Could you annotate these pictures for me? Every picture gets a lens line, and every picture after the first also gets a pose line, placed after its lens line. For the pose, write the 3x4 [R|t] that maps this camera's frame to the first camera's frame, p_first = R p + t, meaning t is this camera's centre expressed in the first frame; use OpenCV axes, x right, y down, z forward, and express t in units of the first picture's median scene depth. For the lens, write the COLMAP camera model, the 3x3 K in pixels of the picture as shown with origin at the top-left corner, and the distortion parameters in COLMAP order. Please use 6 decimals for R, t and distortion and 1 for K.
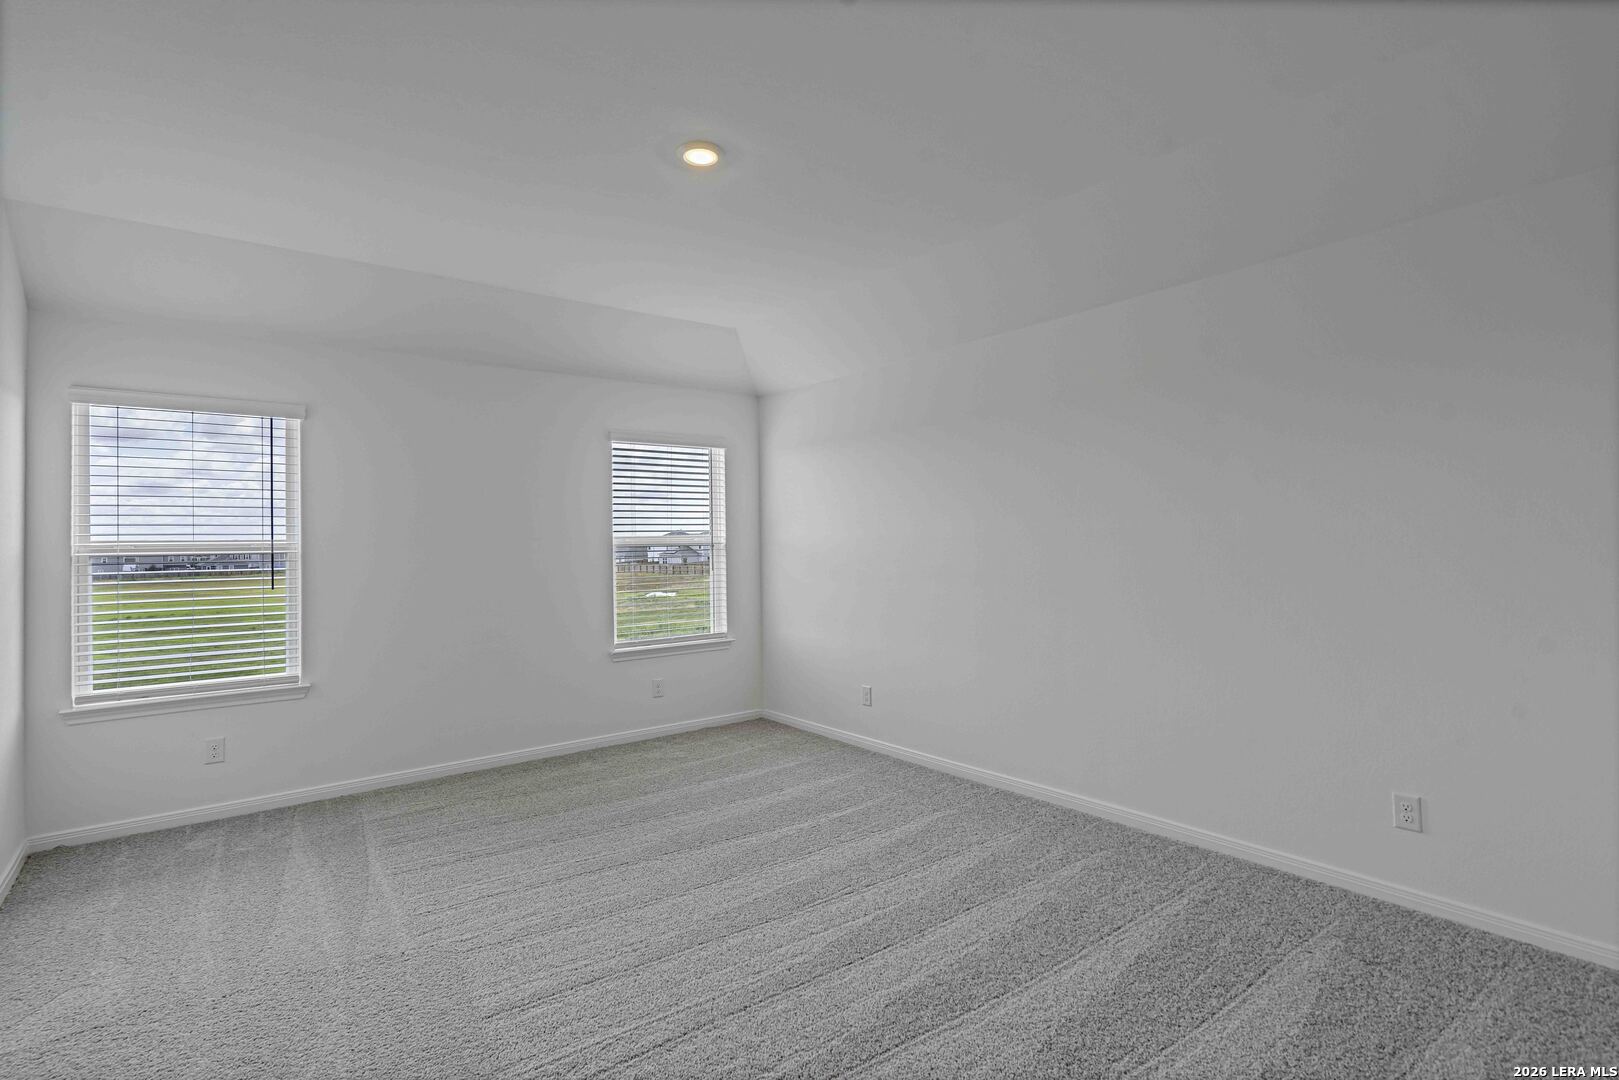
lens RADIAL K [[781.7, 0, 811.3], [0, 781.7, 515.3], [0, 0, 1]] dist [-0.000239, 0.000620]
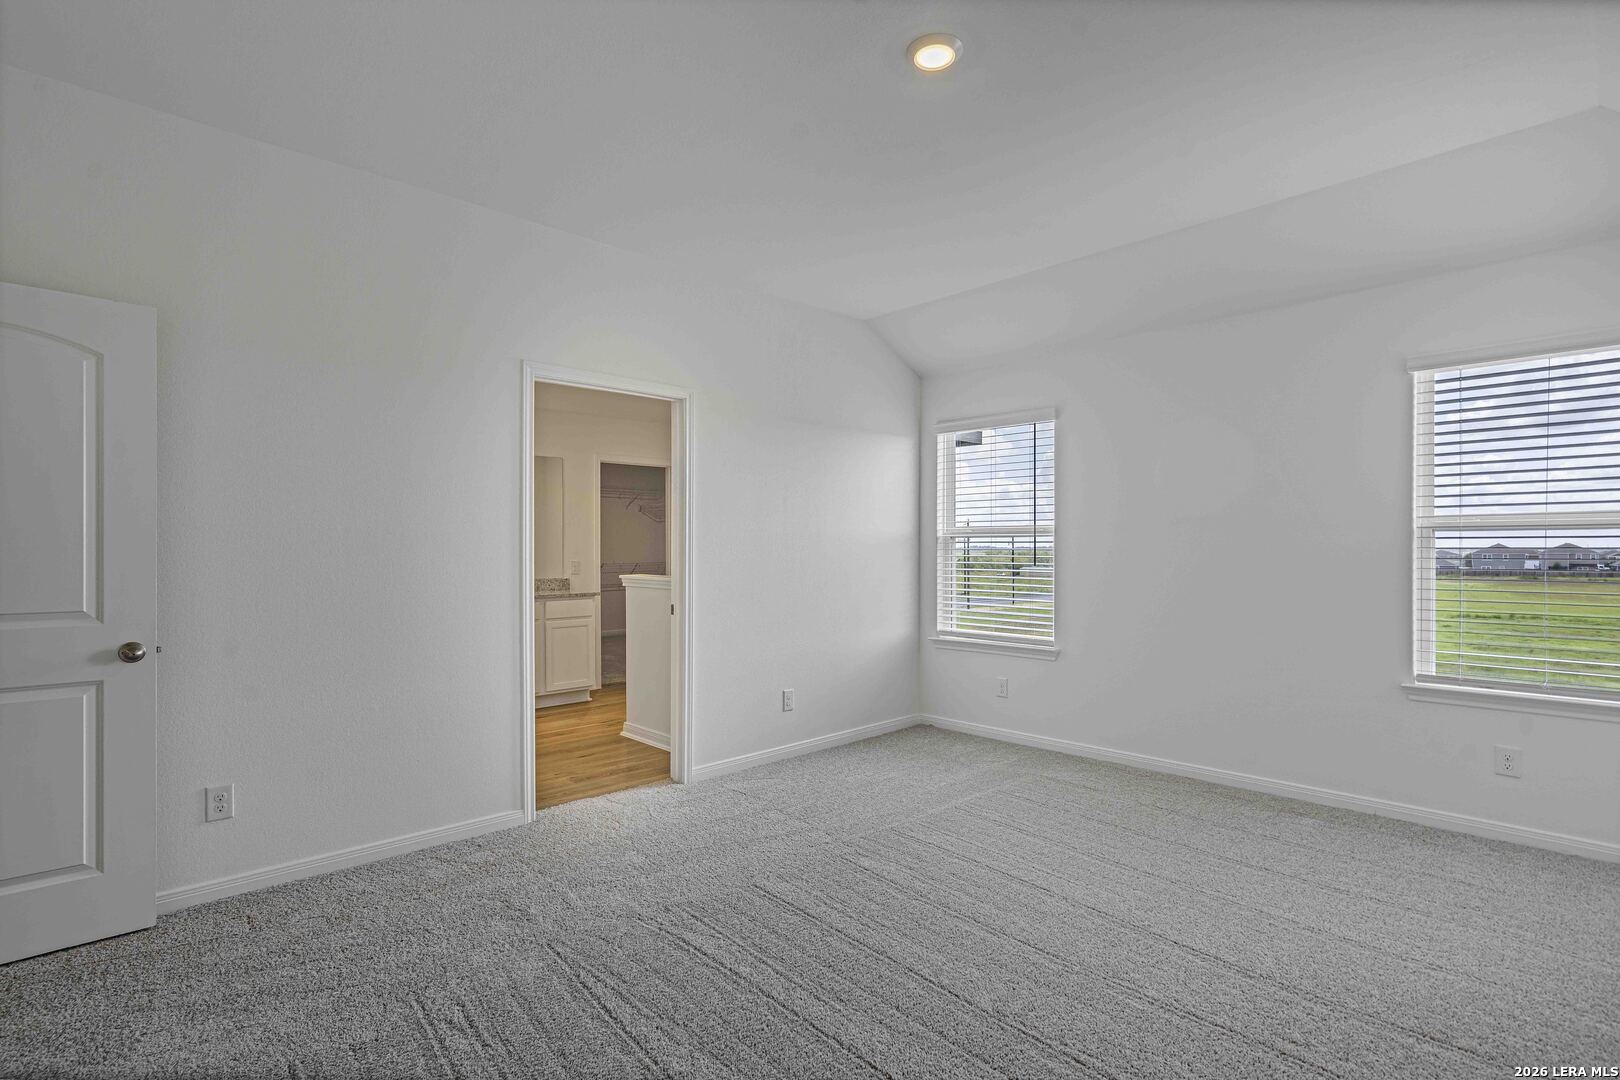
lens RADIAL K [[795.9, 0, 810.0], [0, 795.9, 540.0], [0, 0, 1]] dist [0.002477, 0.000982]
pose [[0.091672, 0.004093, -0.995781, 0.492361], [0.031354, 0.999484, 0.006994, 0.035755], [0.995296, -0.031862, 0.091496, 0.540708]]
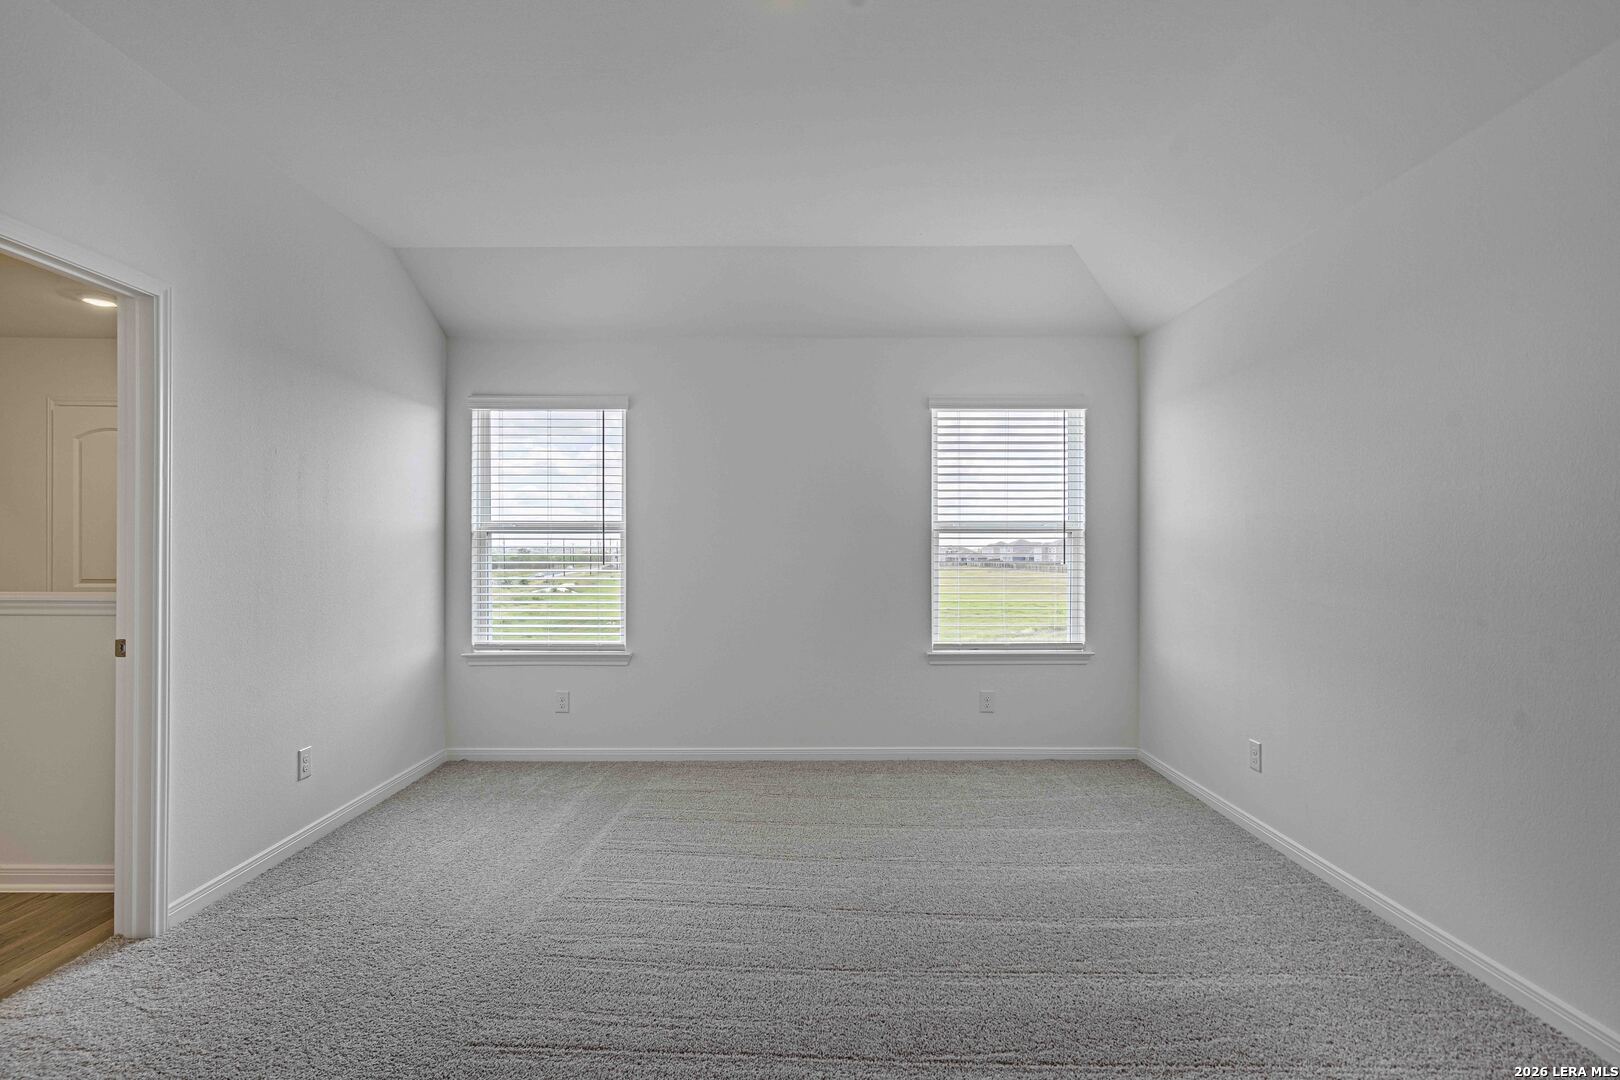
lens RADIAL K [[784.0, 0, 814.3], [0, 784.0, 537.4], [0, 0, 1]] dist [-0.000266, 0.001121]
pose [[0.787087, 0.007143, -0.616800, 0.229913], [0.008291, 0.999720, 0.022158, 0.033746], [0.616786, -0.022555, 0.786808, 0.307046]]
